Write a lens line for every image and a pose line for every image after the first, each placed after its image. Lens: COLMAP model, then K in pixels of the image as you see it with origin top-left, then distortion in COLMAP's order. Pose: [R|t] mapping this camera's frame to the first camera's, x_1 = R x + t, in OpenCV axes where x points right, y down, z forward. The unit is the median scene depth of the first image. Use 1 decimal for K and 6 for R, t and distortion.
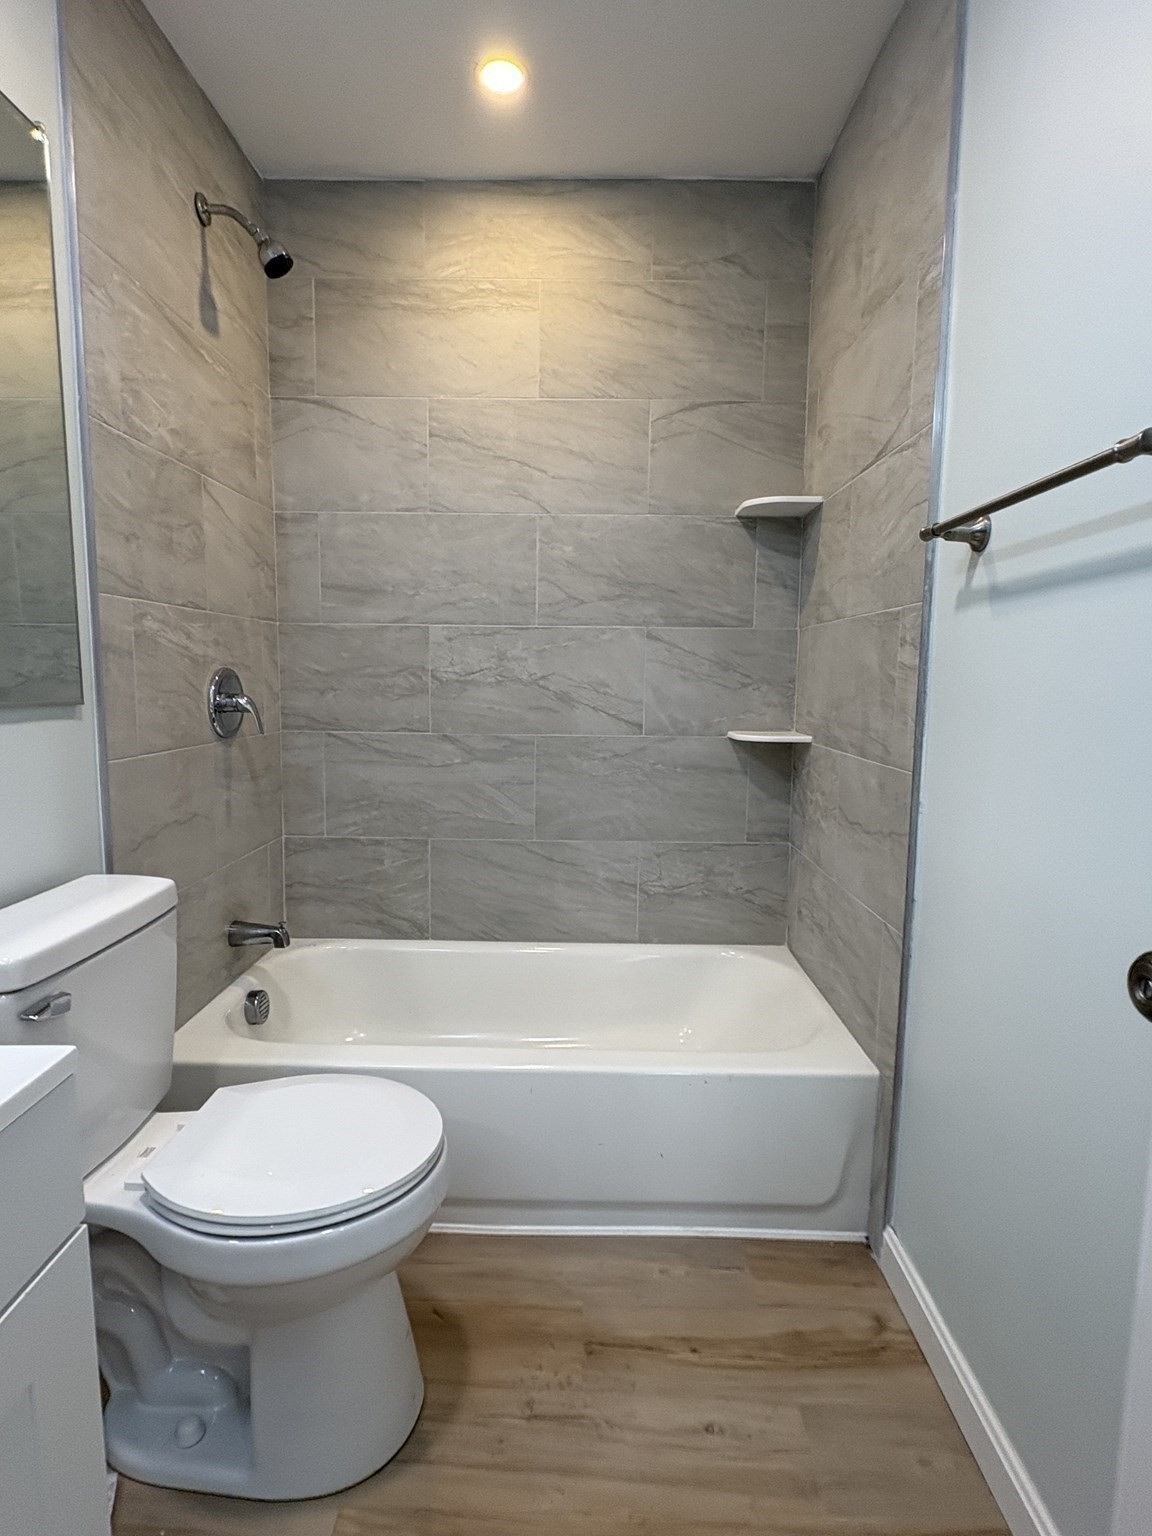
lens RADIAL K [[794.7, 0, 576.0], [0, 794.7, 768.0], [0, 0, 1]] dist [-0.007169, 0.005711]
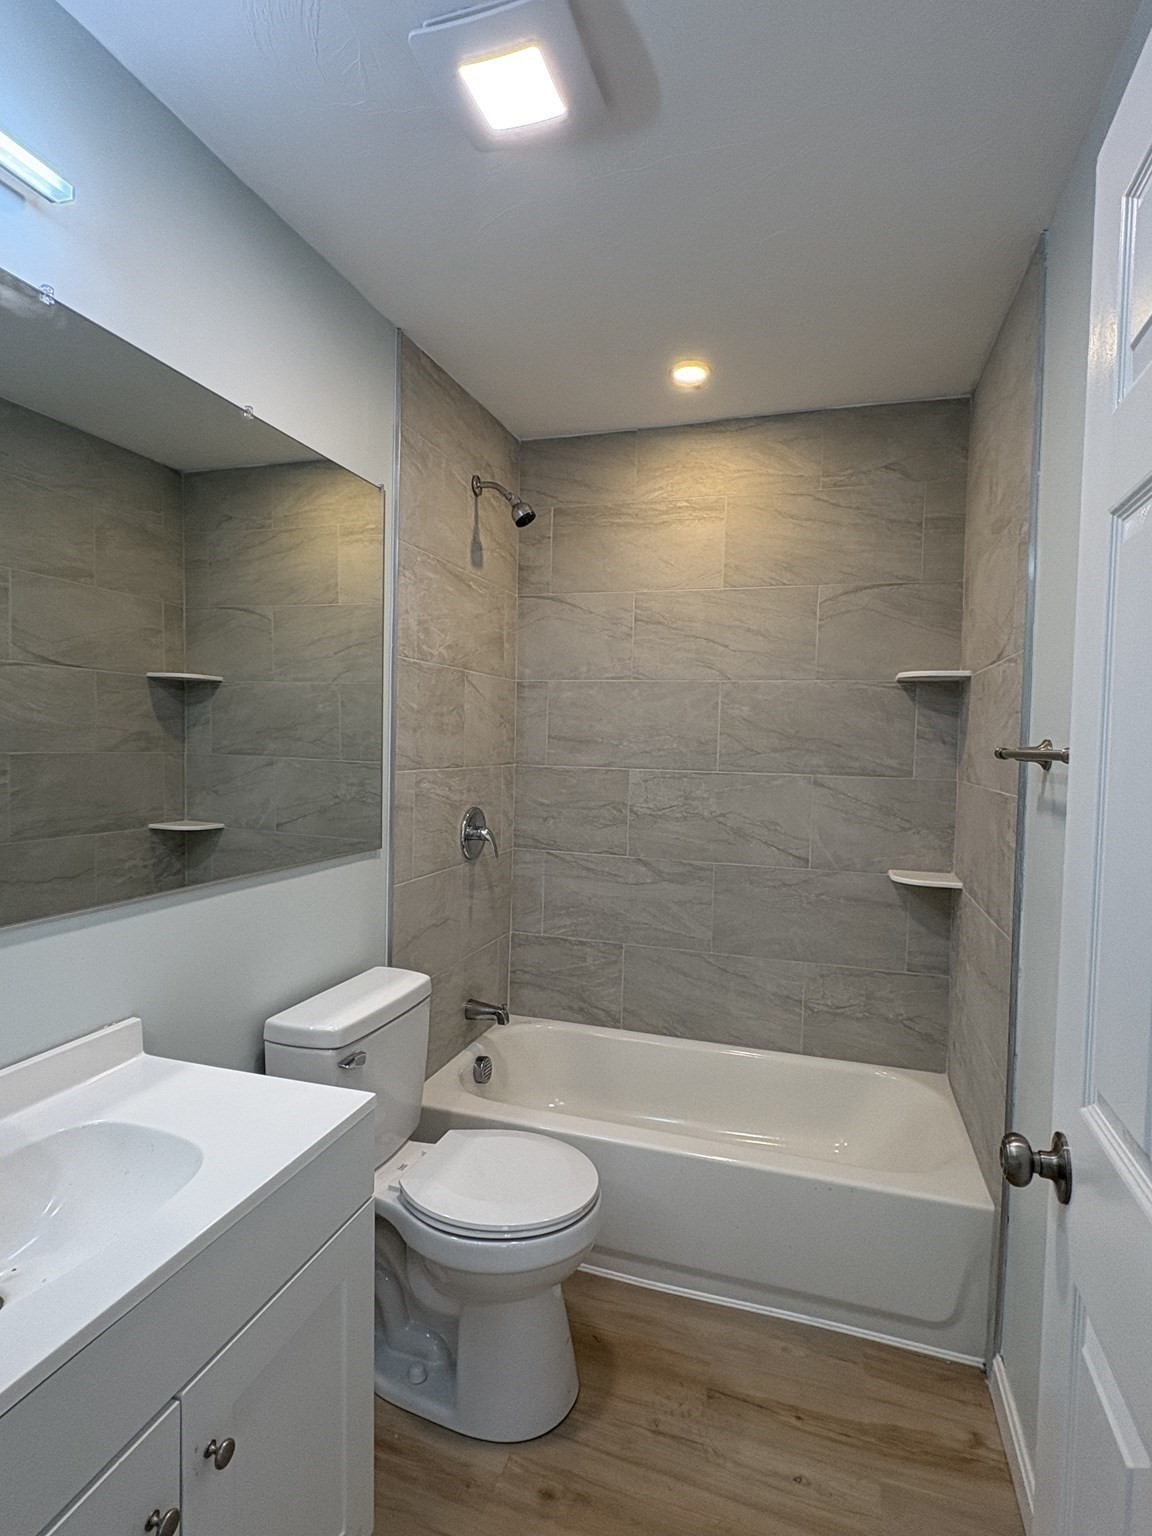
lens RADIAL K [[794.7, 0, 576.0], [0, 794.7, 768.0], [0, 0, 1]] dist [-0.007169, 0.005711]
pose [[0.956283, 0.020883, -0.291695, 0.101151], [-0.046135, 0.995730, -0.079962, -0.084437], [0.288780, 0.089924, 0.953163, -0.210409]]
